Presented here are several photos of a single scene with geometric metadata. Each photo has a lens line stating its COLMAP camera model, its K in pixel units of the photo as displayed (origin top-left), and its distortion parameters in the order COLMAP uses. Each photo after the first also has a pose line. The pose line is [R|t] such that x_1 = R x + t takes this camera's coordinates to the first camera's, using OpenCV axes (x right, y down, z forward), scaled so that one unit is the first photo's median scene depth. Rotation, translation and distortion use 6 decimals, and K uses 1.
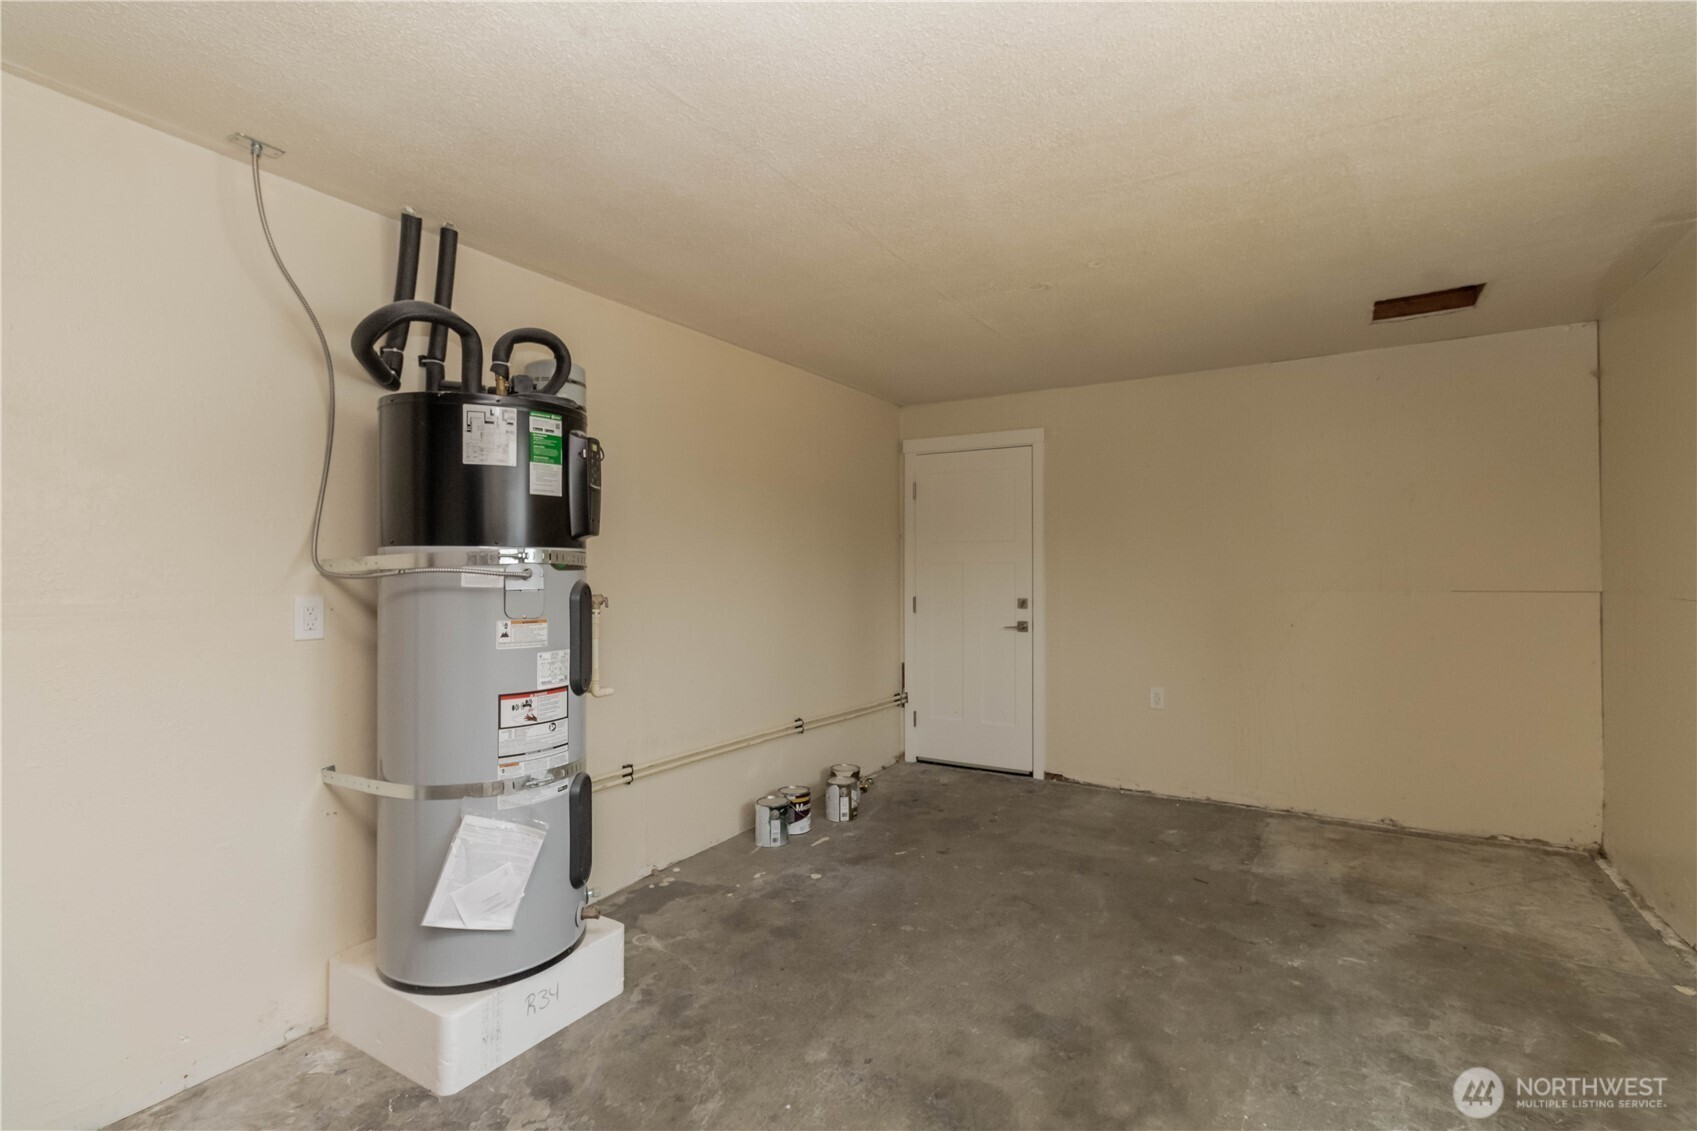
lens RADIAL K [[816.9, 0, 850.6], [0, 816.9, 566.7], [0, 0, 1]] dist [0.001794, 0.000175]
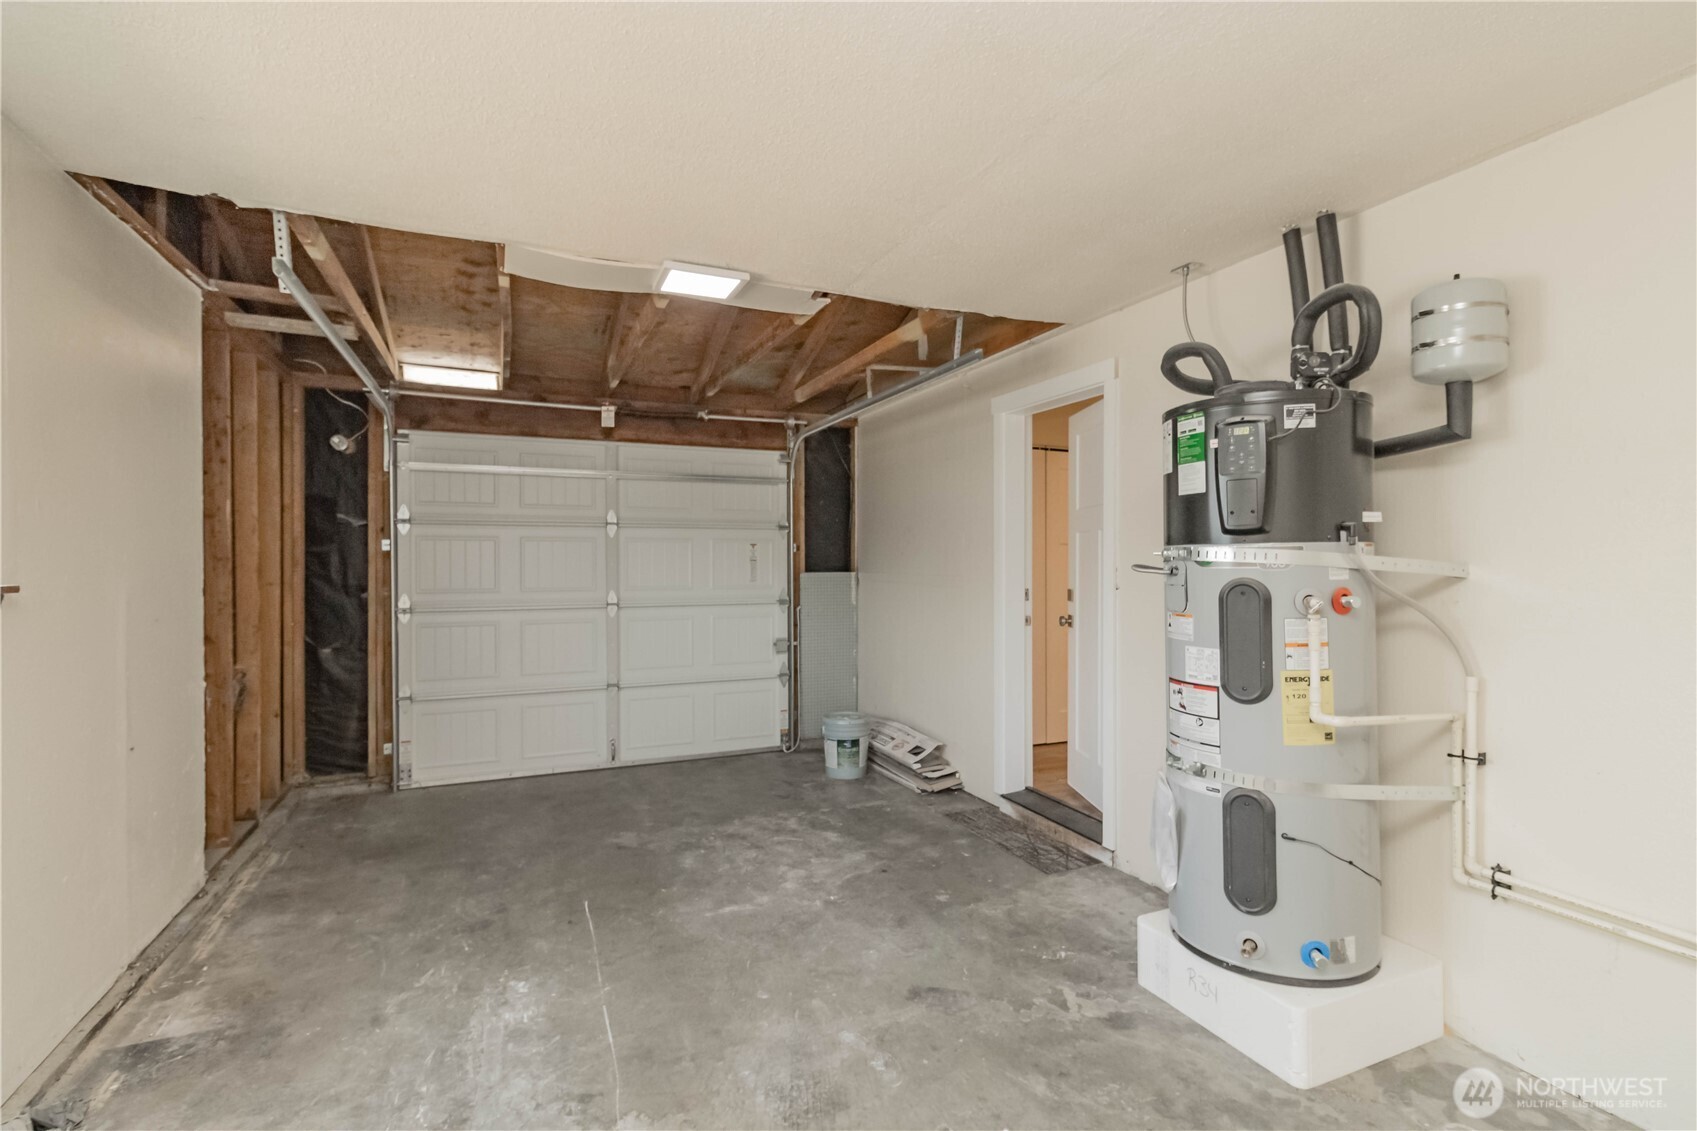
lens RADIAL K [[792.1, 0, 852.1], [0, 792.1, 560.5], [0, 0, 1]] dist [0.004177, -0.000131]
pose [[-0.587123, 0.005878, -0.809477, 0.683003], [0.012178, 0.999925, -0.001572, -0.007472], [0.809406, -0.010781, -0.587150, 1.234141]]
